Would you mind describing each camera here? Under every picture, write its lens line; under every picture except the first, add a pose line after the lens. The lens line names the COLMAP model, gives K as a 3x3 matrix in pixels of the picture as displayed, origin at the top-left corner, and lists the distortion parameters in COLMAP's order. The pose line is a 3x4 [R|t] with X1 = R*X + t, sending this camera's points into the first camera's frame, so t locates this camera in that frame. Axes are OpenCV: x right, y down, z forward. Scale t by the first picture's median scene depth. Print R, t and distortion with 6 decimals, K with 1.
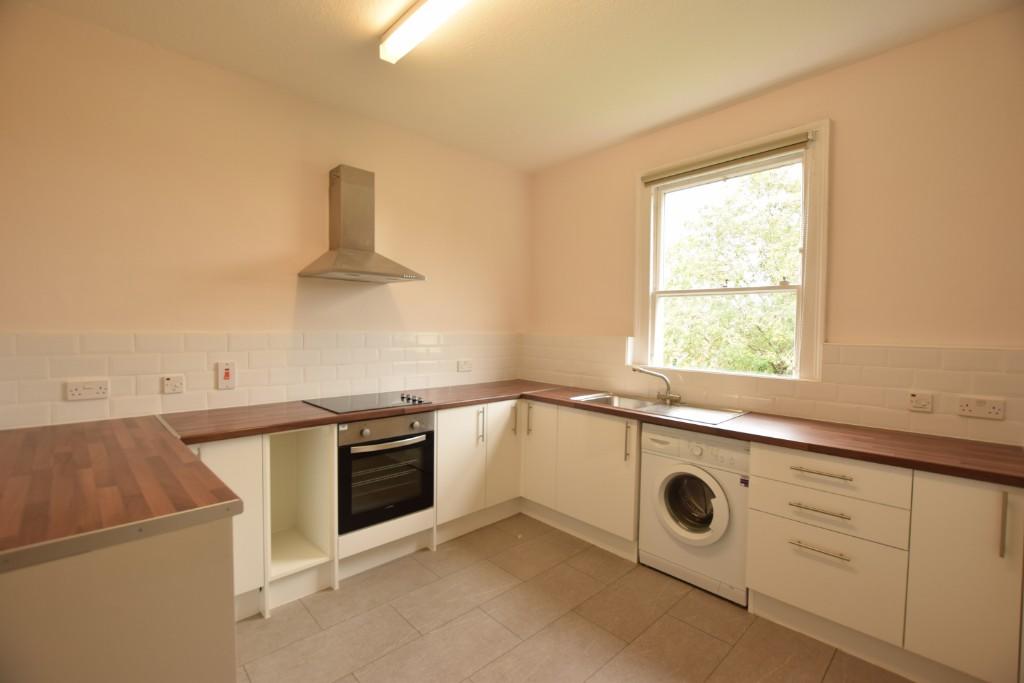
lens RADIAL K [[447.9, 0, 513.3], [0, 447.9, 341.9], [0, 0, 1]] dist [-0.028658, 0.002363]
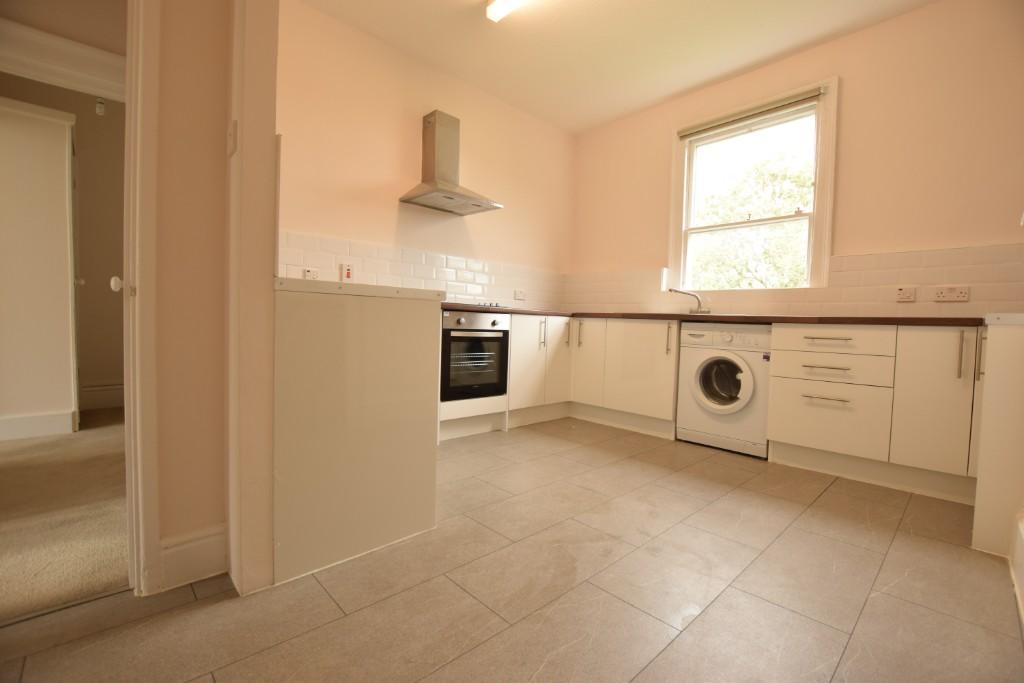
lens RADIAL K [[447.9, 0, 512.3], [0, 447.9, 340.9], [0, 0, 1]] dist [-0.028658, 0.002363]
pose [[0.999857, 0.016812, -0.001648, -0.172217], [-0.016793, 0.999800, 0.010858, 0.222256], [0.001830, -0.010829, 0.999940, -0.227792]]
